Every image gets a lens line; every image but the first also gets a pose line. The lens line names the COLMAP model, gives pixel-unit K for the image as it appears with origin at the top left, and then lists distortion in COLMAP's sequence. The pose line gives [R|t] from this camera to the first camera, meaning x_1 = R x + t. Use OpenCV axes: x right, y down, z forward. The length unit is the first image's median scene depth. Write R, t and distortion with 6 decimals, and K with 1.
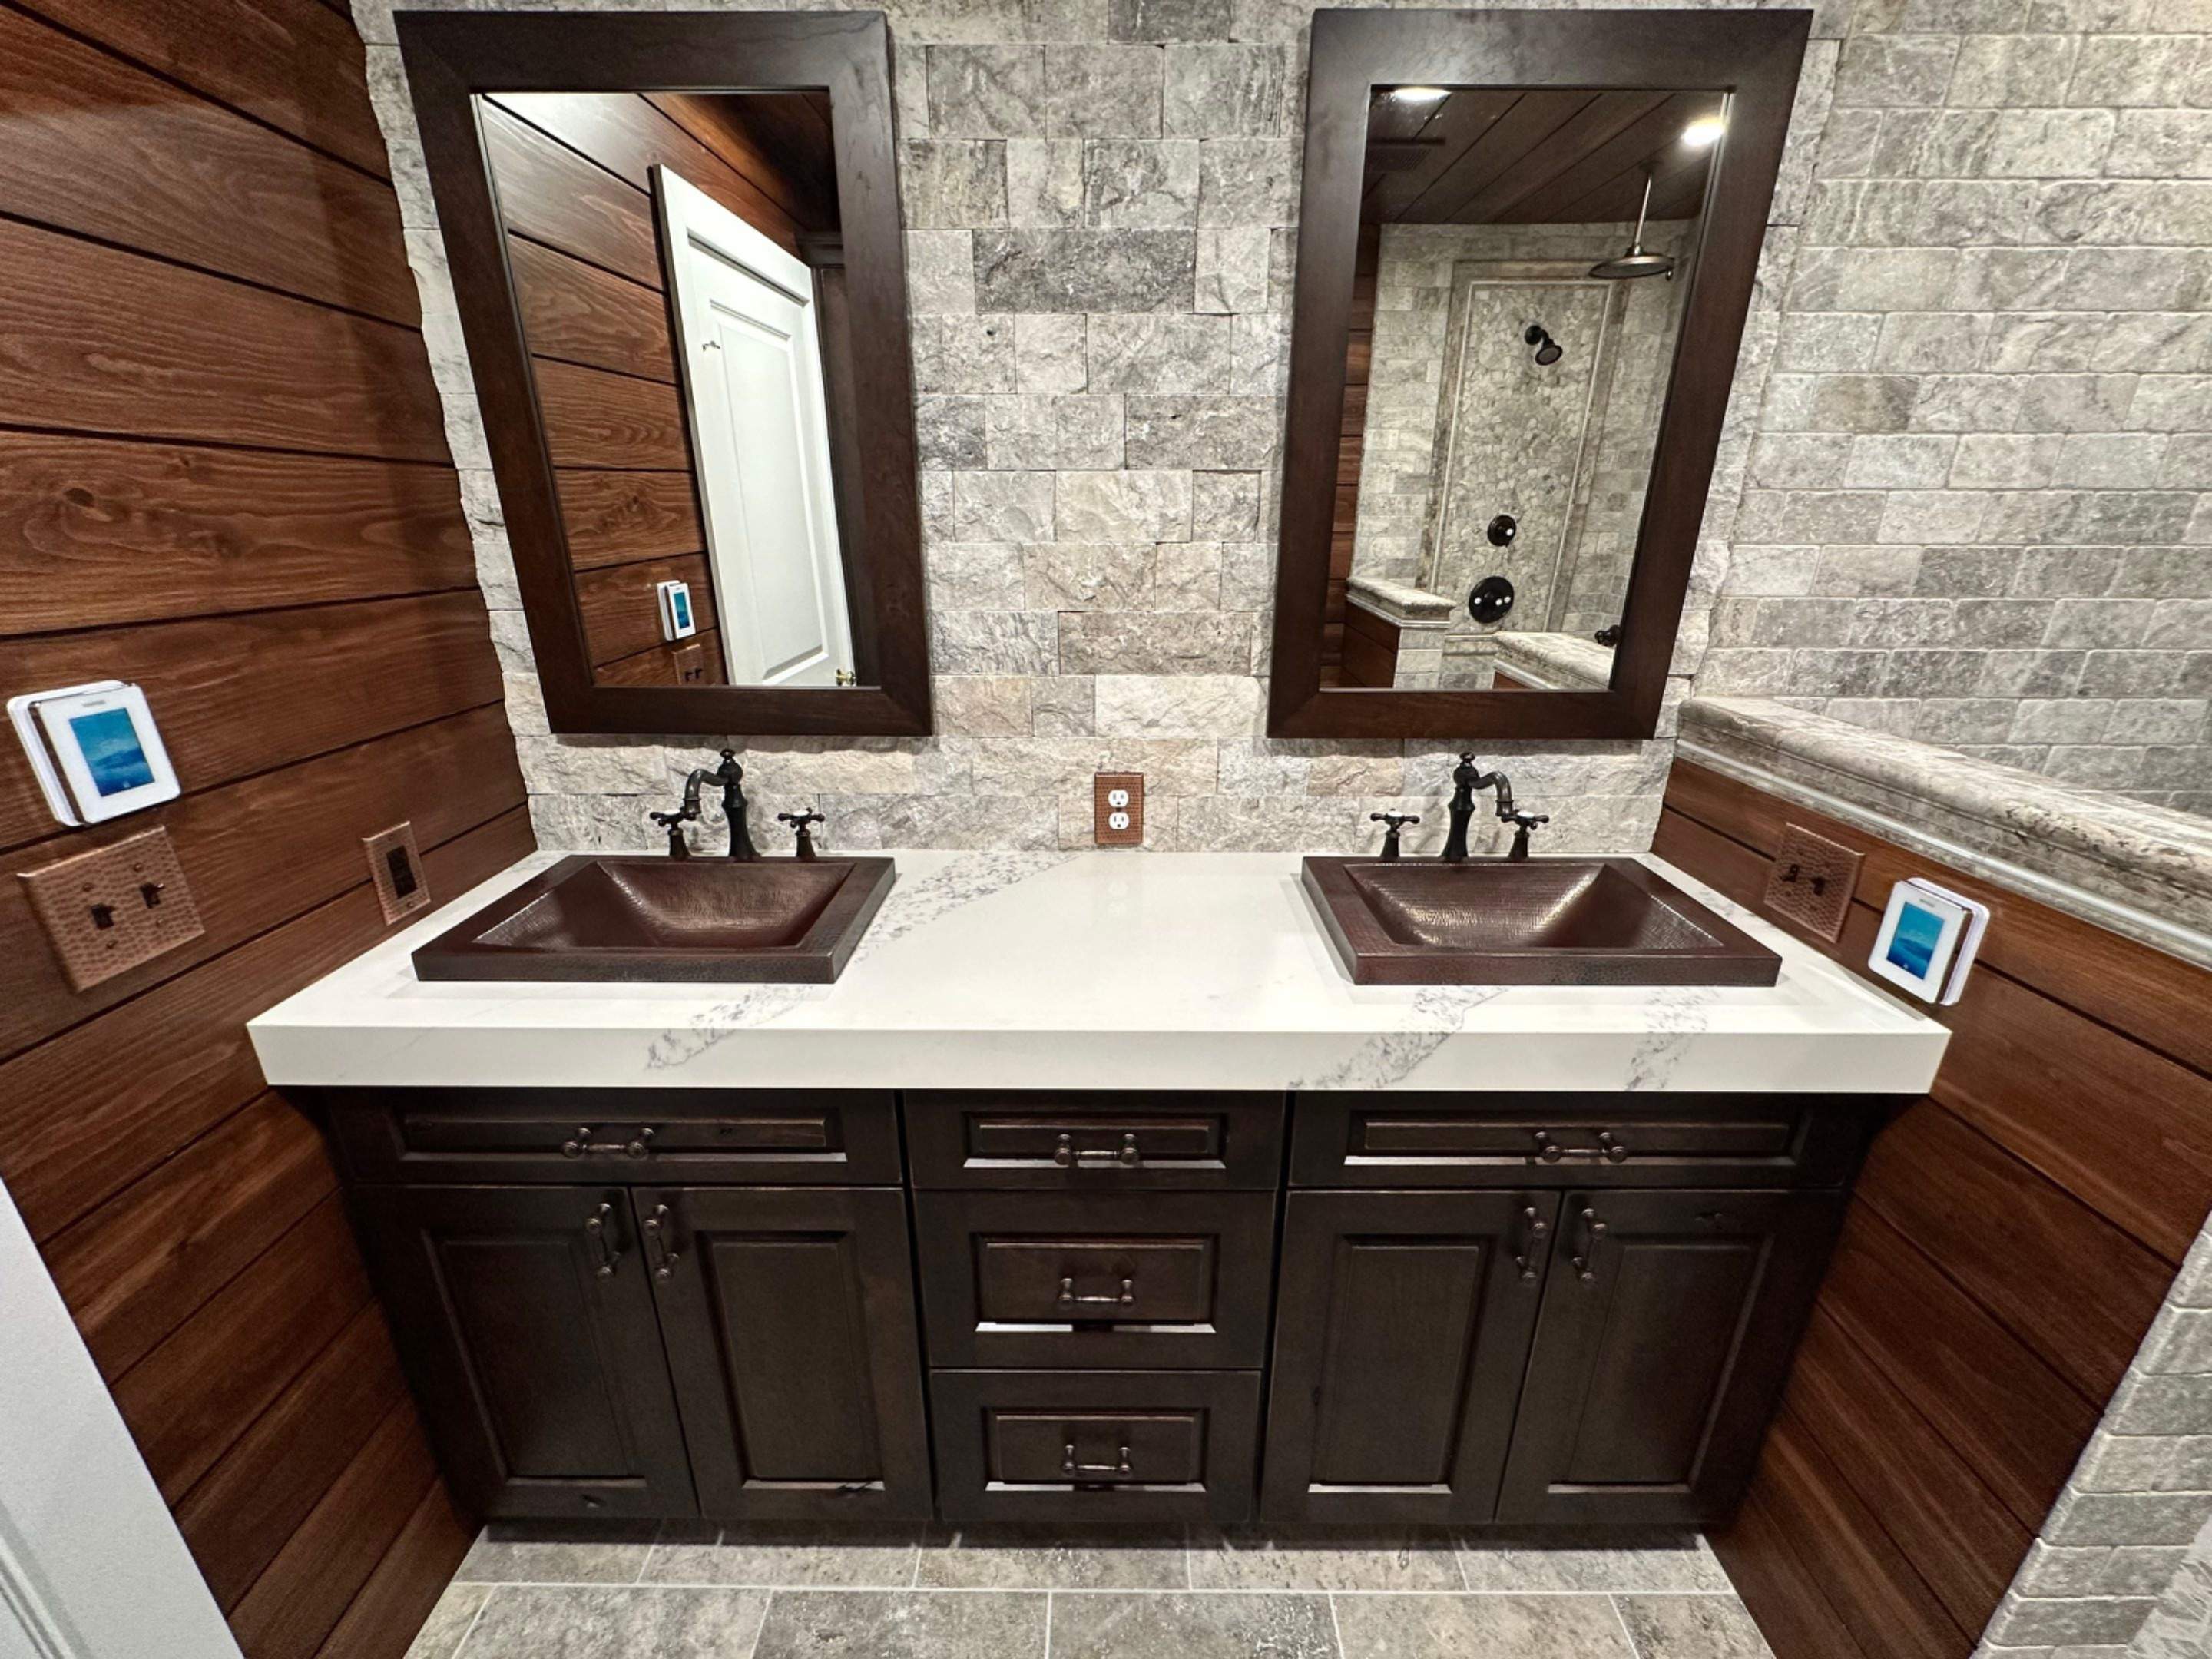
lens RADIAL K [[880.3, 0, 1107.3], [0, 880.3, 827.3], [0, 0, 1]] dist [-0.001554, 0.000015]
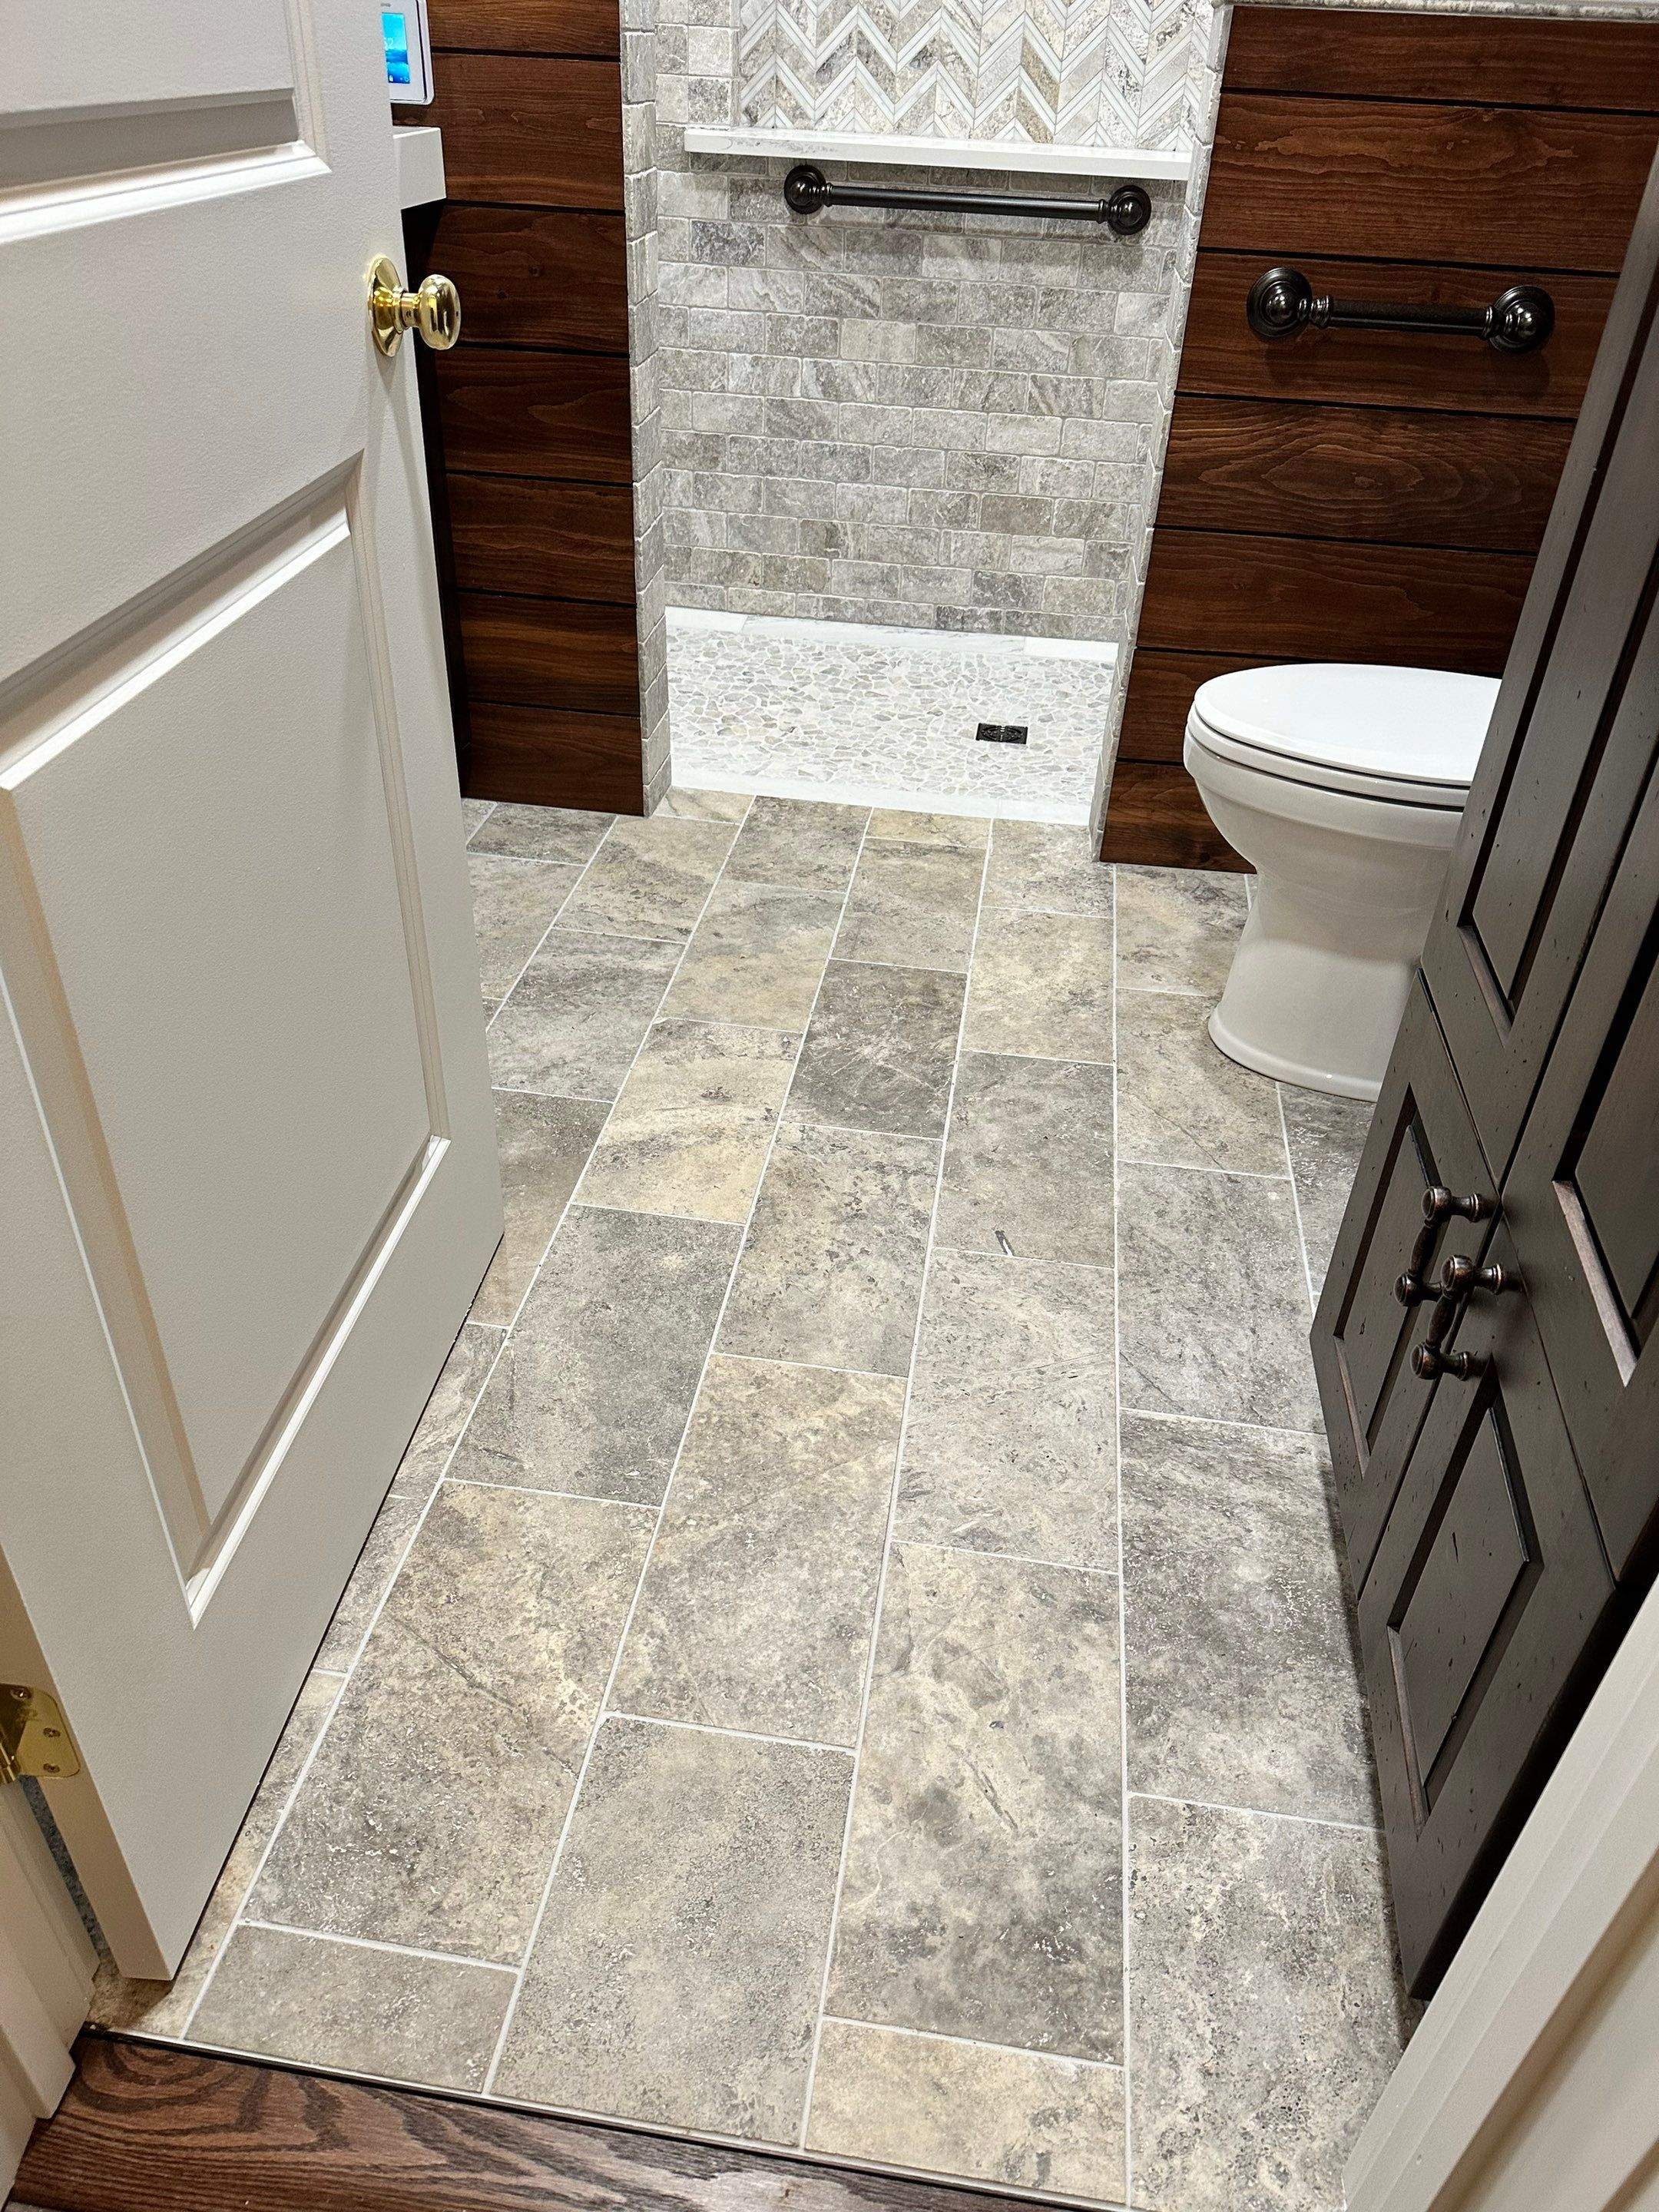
lens RADIAL K [[1545.4, 0, 835.3], [0, 1545.4, 1124.9], [0, 0, 1]] dist [0.047504, -0.075576]
pose [[0.135885, -0.576091, 0.806011, -1.103775], [0.288141, 0.801369, 0.524196, 0.278734], [-0.947898, 0.161014, 0.274890, 0.097507]]
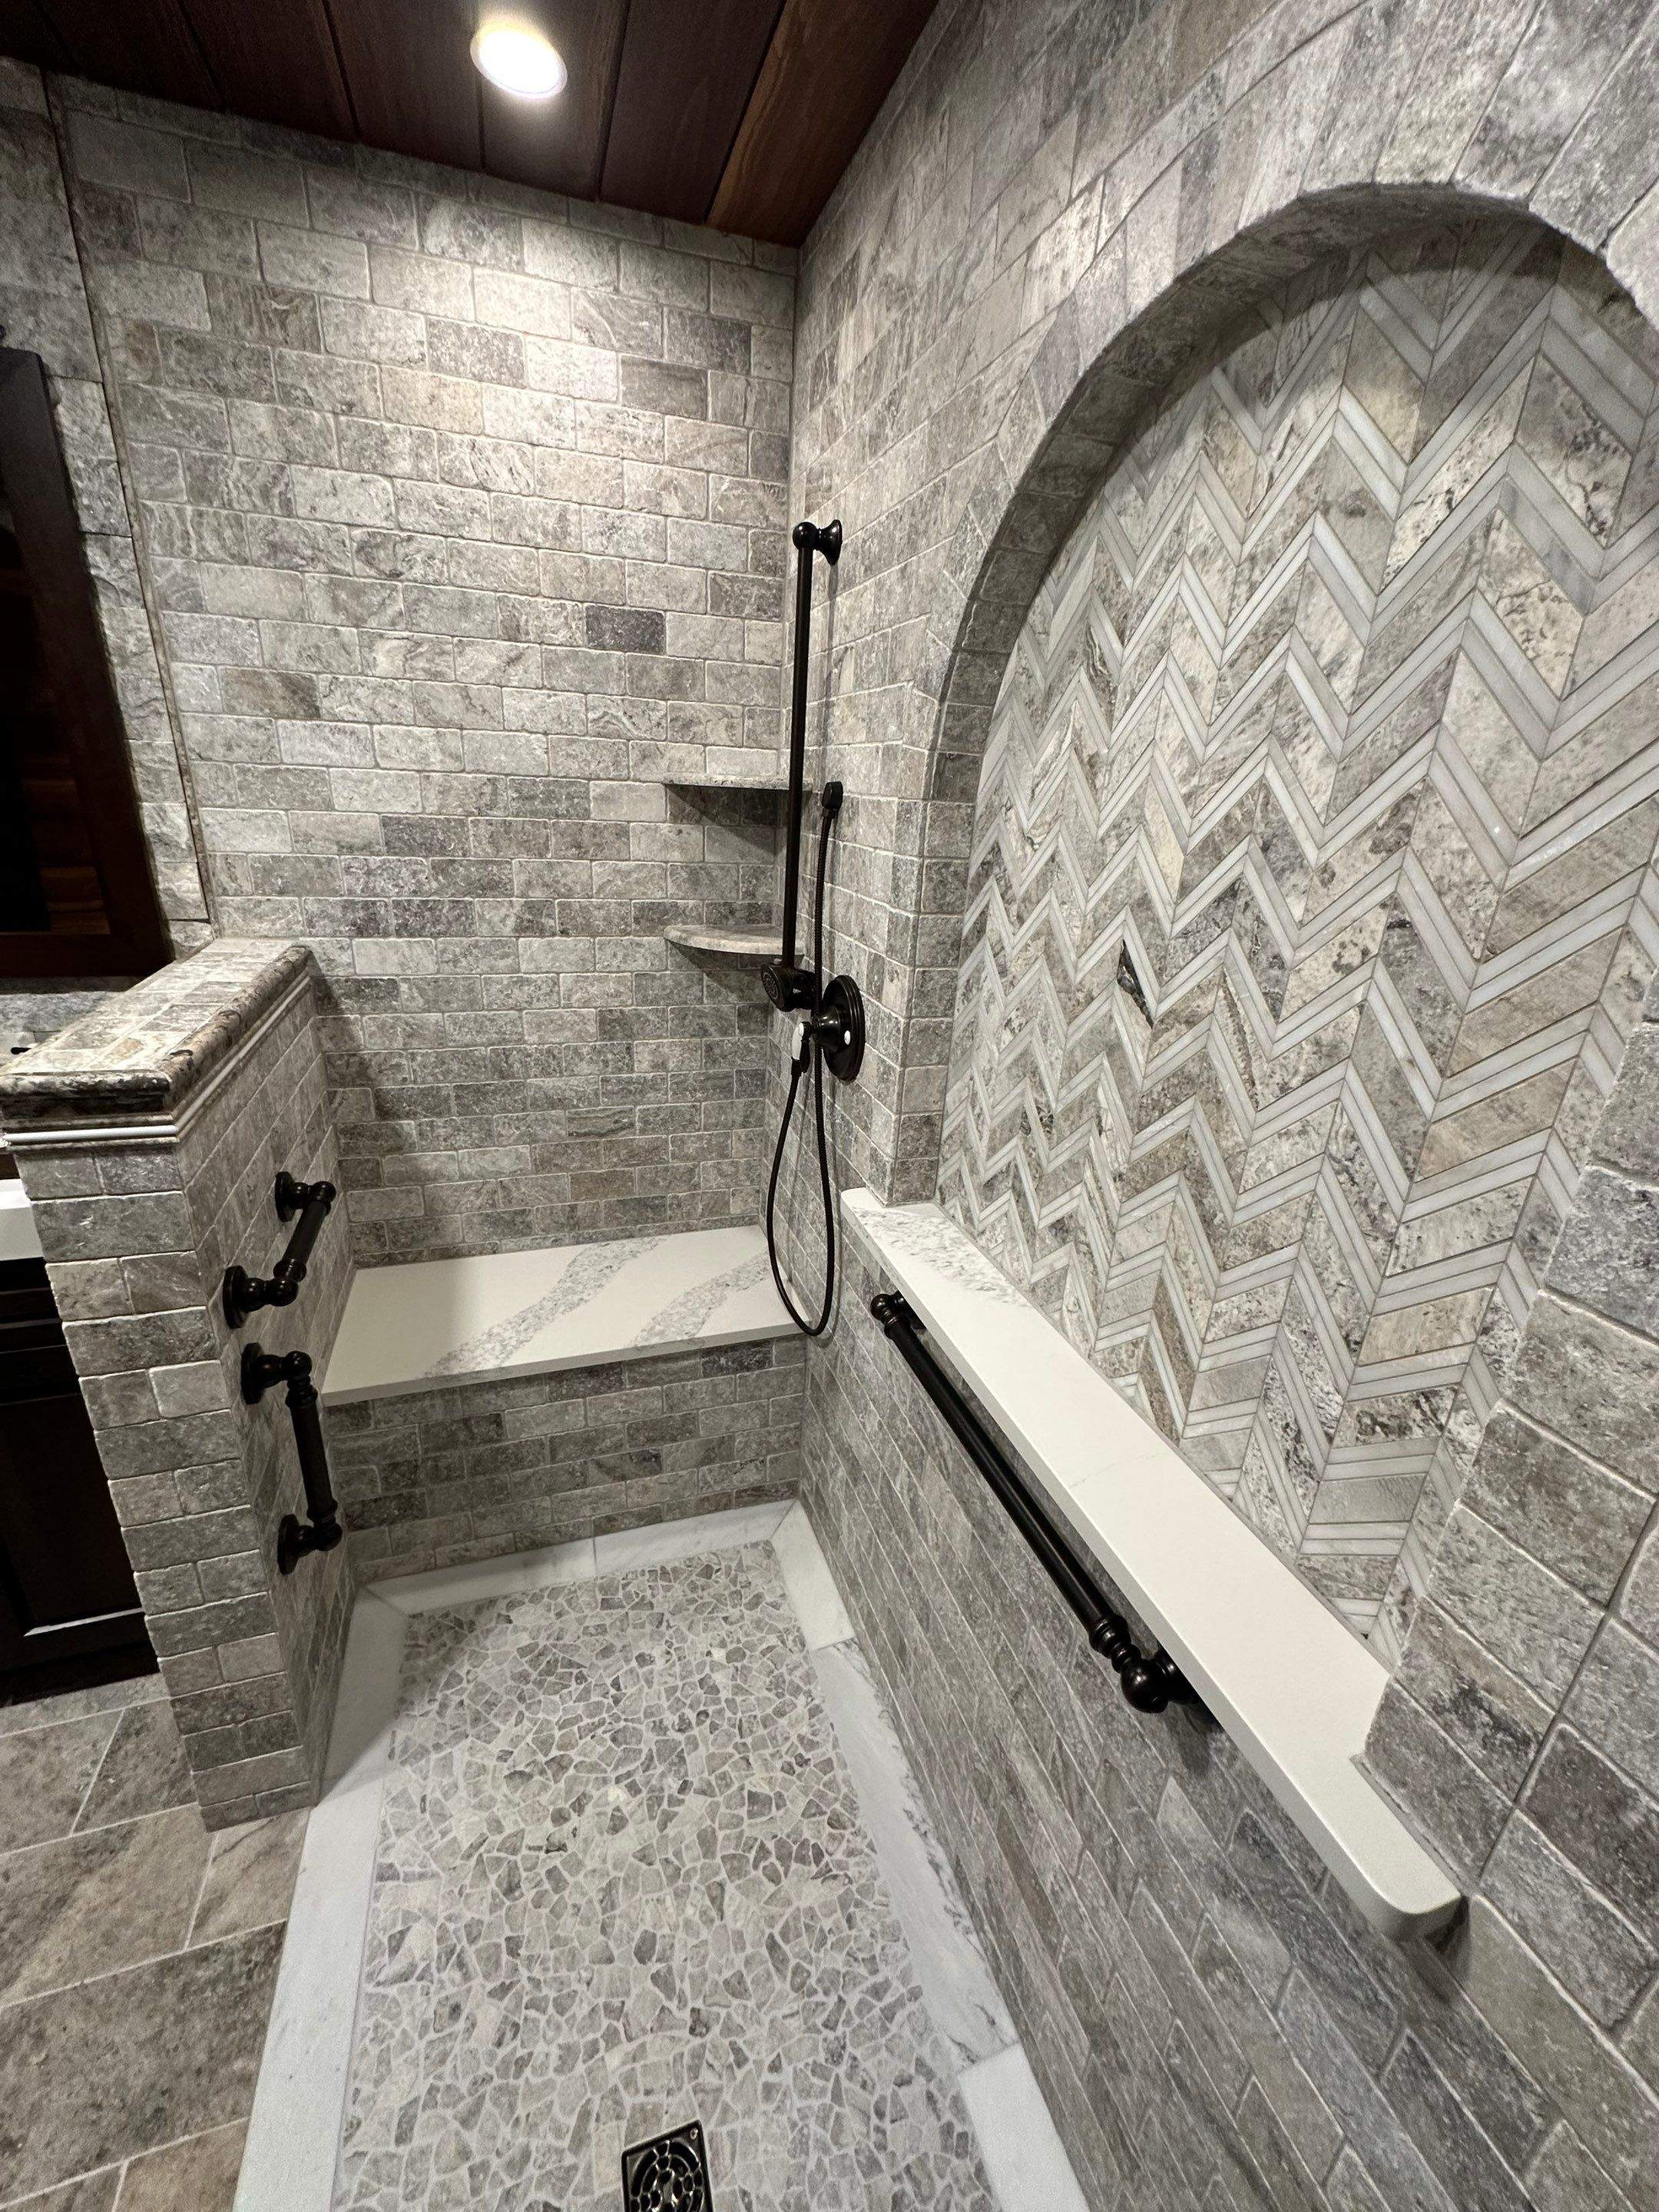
lens RADIAL K [[880.3, 0, 830.5], [0, 880.3, 1106.3], [0, 0, 1]] dist [-0.001554, 0.000015]
pose [[0.946598, -0.068914, 0.314966, 1.157270], [0.061457, 0.997545, 0.033560, 0.092411], [-0.316505, -0.012411, 0.948510, -0.400197]]
